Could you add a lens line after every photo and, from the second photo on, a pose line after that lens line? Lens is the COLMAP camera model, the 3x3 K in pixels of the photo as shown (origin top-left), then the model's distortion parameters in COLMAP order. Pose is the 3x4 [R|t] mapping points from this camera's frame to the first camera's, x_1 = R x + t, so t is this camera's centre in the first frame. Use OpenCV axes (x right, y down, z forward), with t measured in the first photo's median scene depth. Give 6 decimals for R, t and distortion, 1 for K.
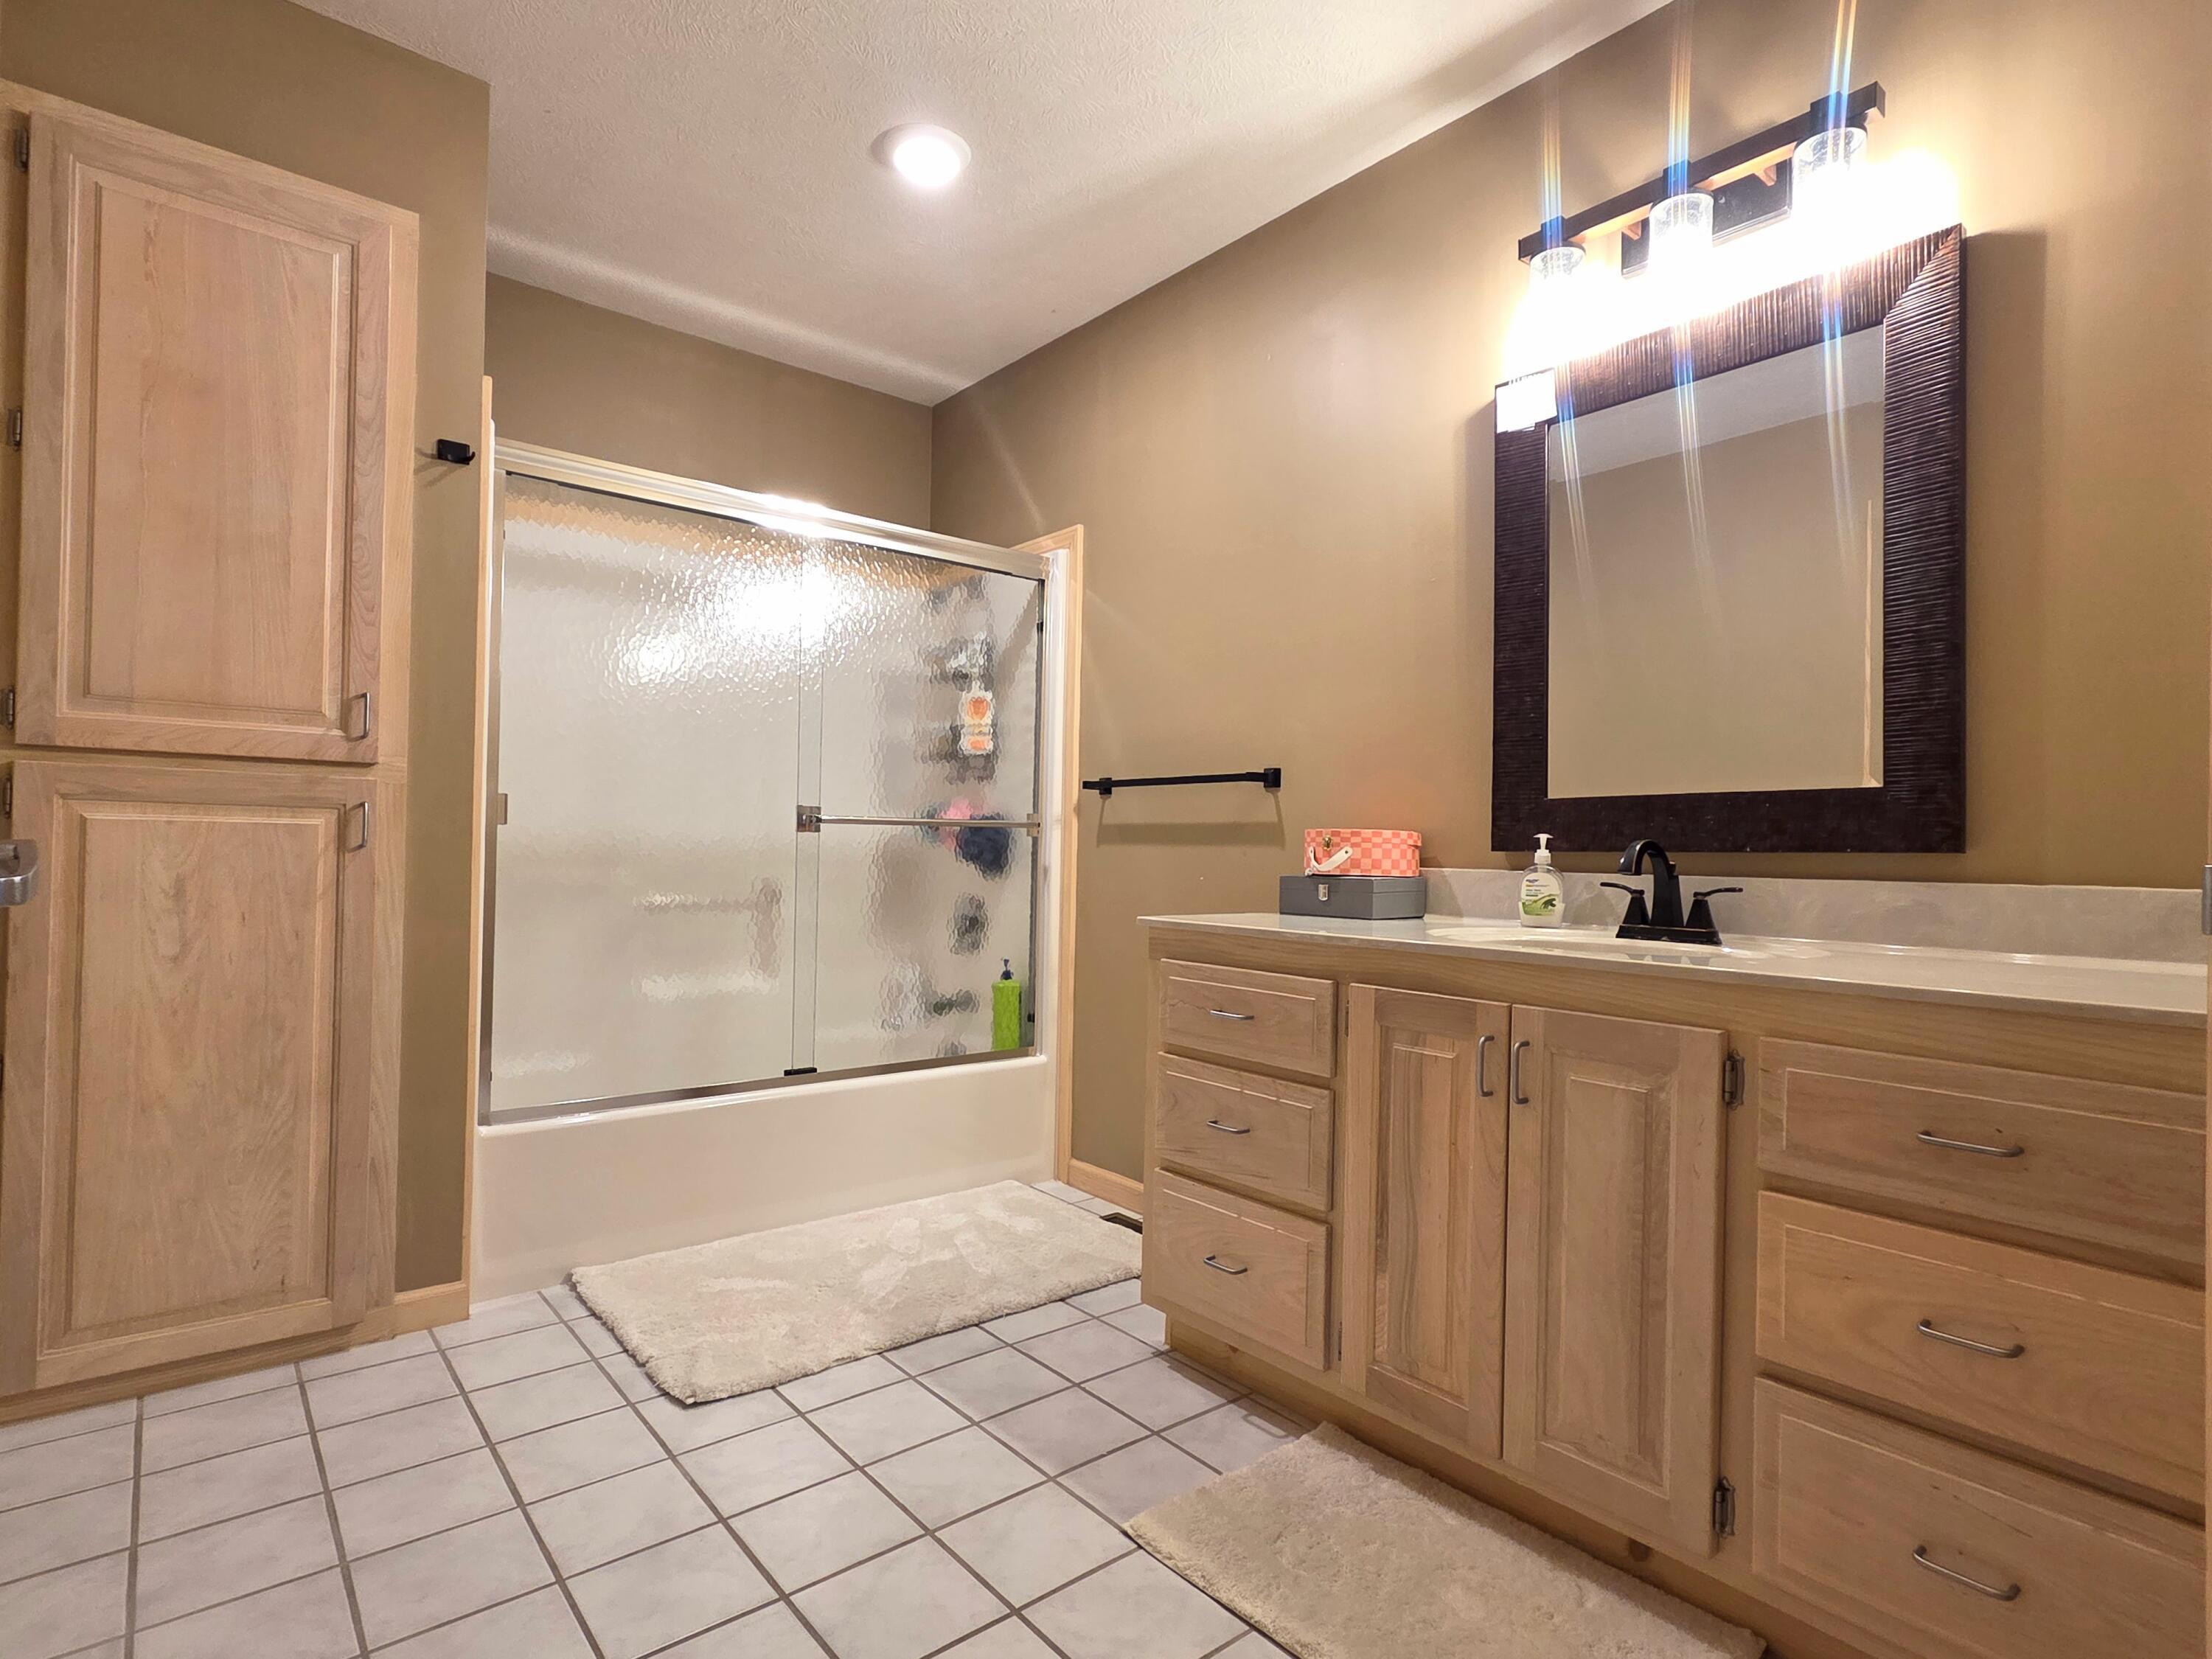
lens RADIAL K [[1133.7, 0, 1120.5], [0, 1133.7, 846.4], [0, 0, 1]] dist [0.001513, 0.000895]
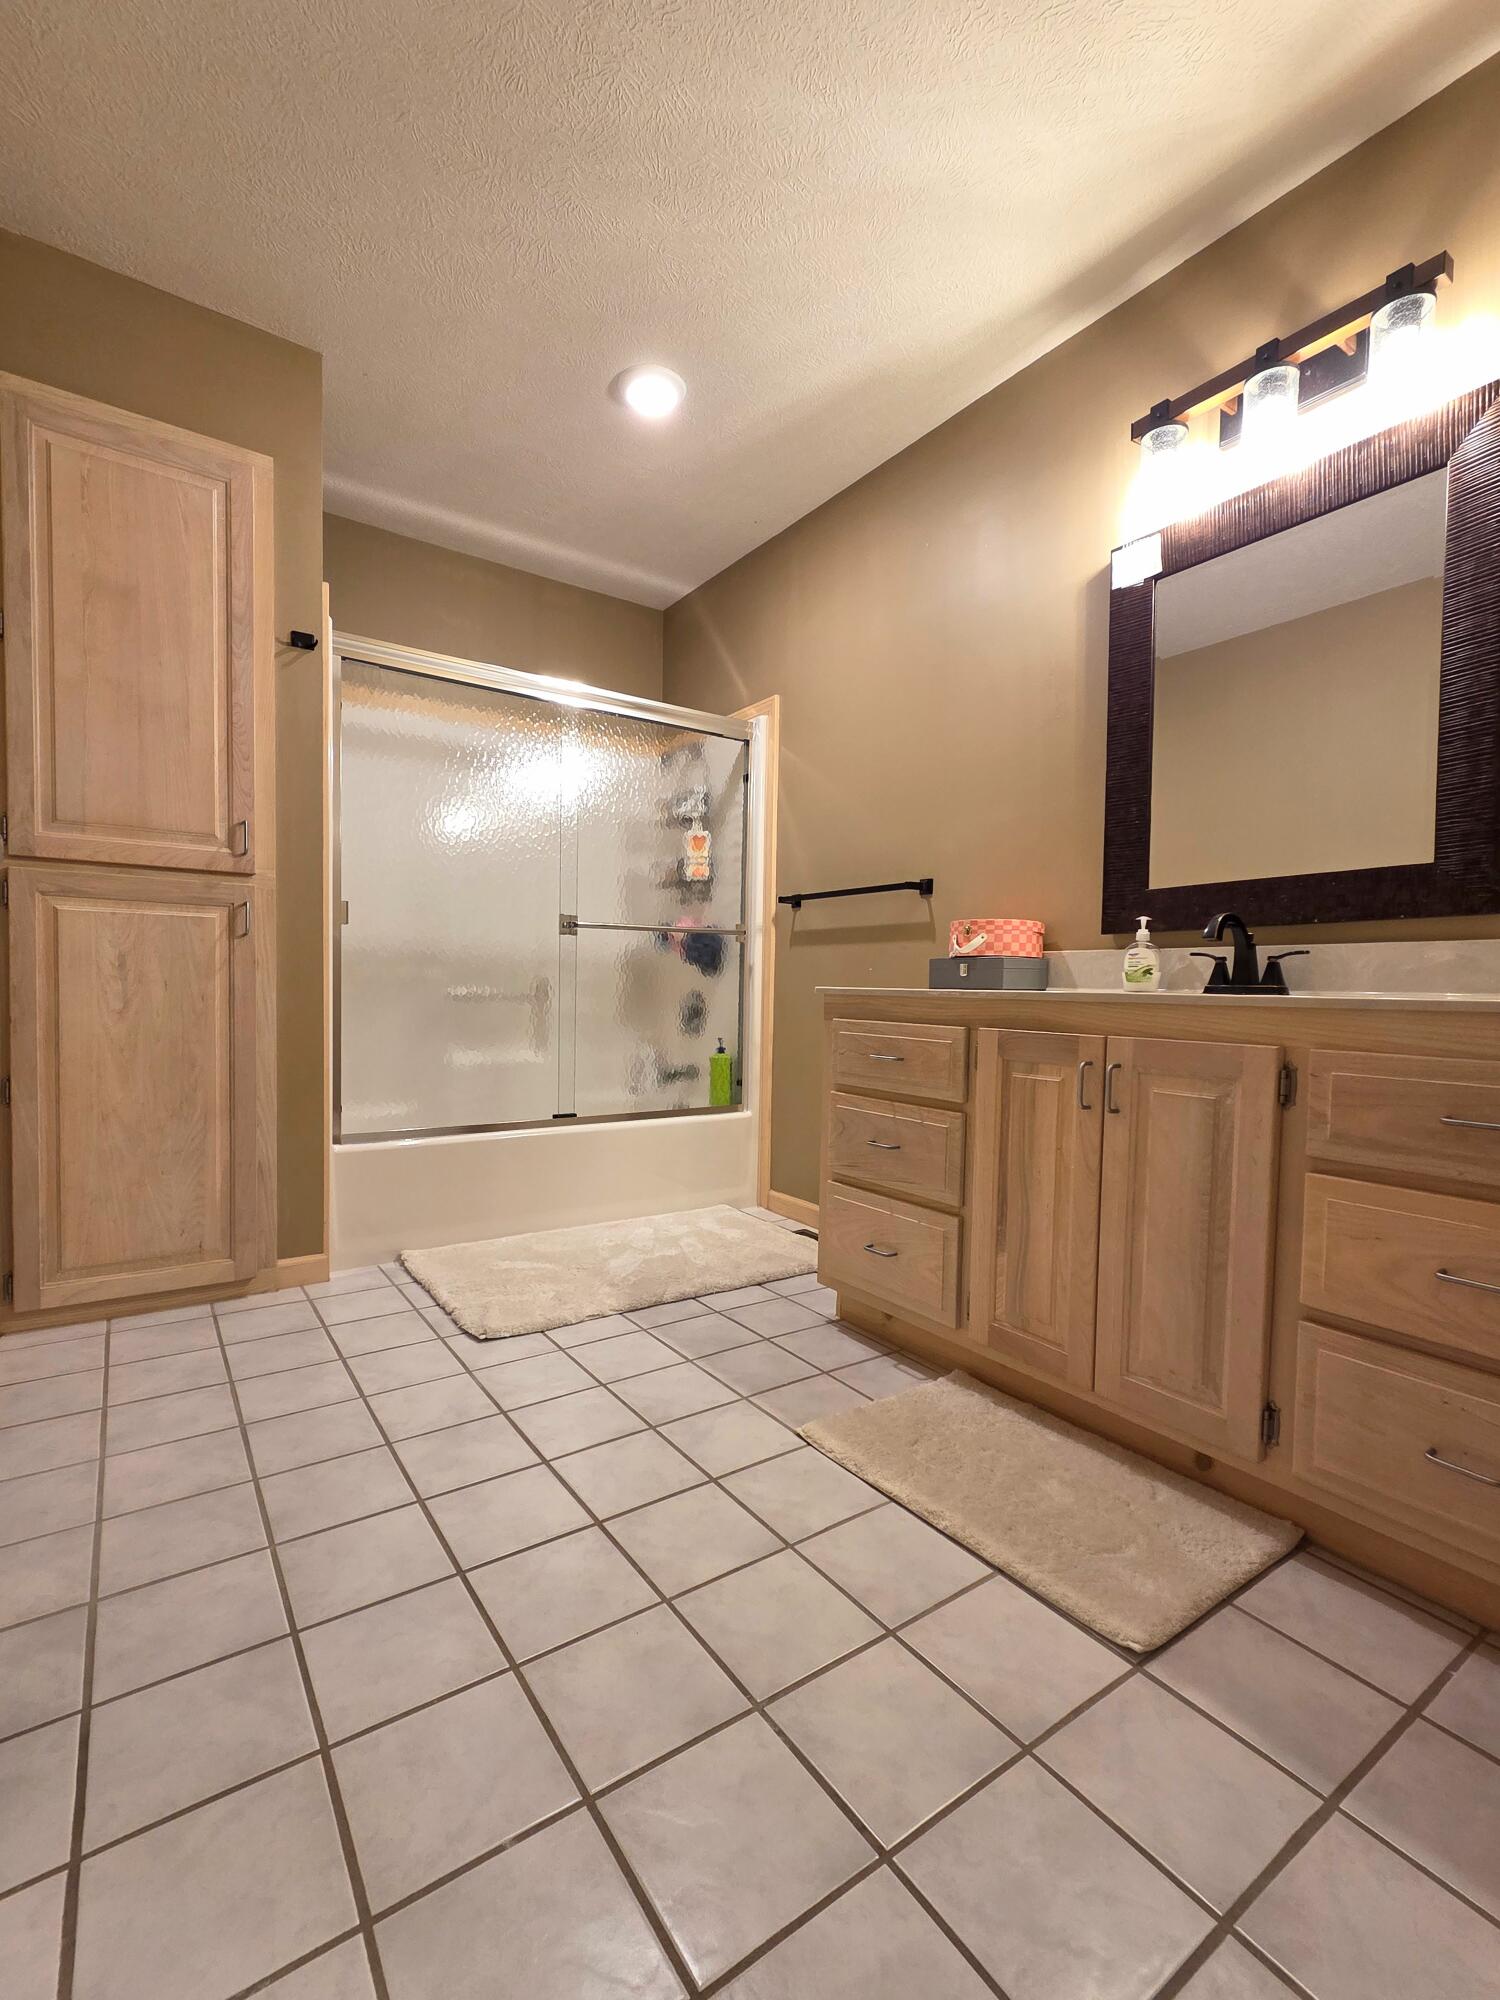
lens RADIAL K [[883.8, 0, 734.5], [0, 883.8, 1023.6], [0, 0, 1]] dist [0.003672, -0.001504]
pose [[0.995239, 0.001972, -0.097441, 0.024075], [0.002437, 0.998979, 0.045111, 0.064456], [0.097430, -0.045133, 0.994218, -0.008884]]
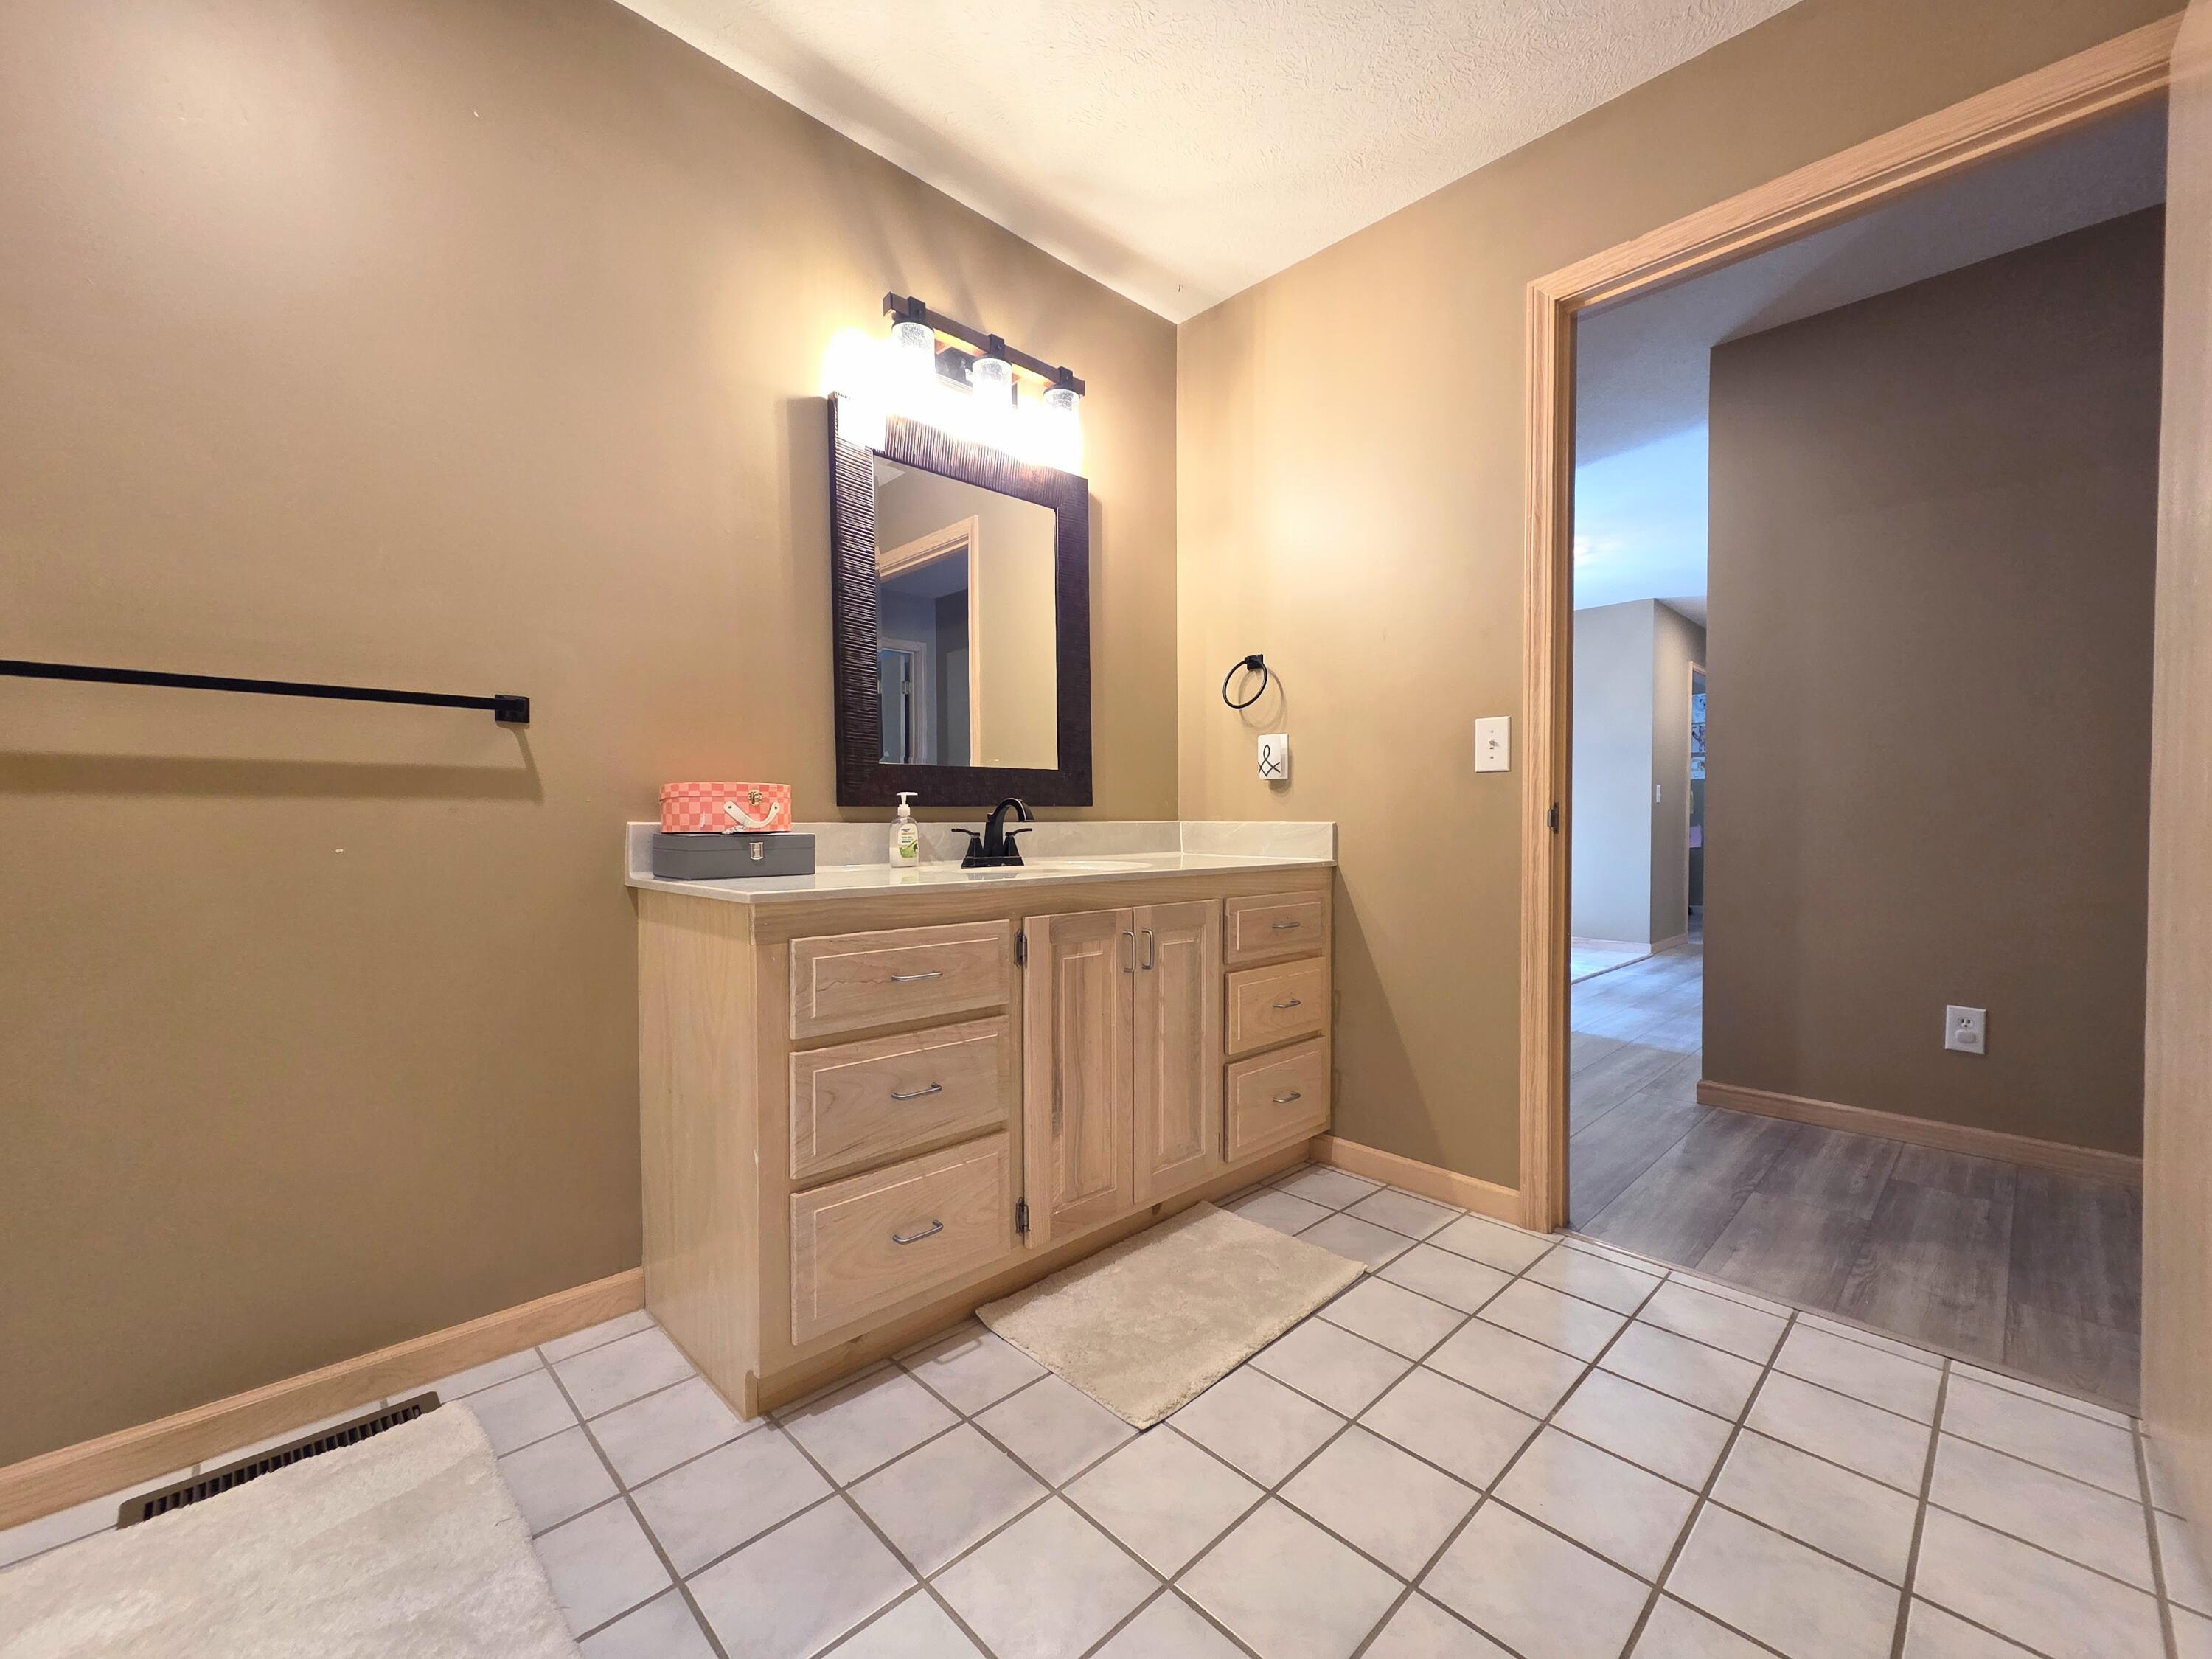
lens RADIAL K [[902.8, 0, 1127.3], [0, 902.8, 839.9], [0, 0, 1]] dist [0.006081, -0.000170]
pose [[-0.082681, -0.042585, 0.995666, -0.683616], [-0.005485, 0.999091, 0.042276, -0.002072], [-0.996561, -0.001966, -0.082839, 0.885743]]
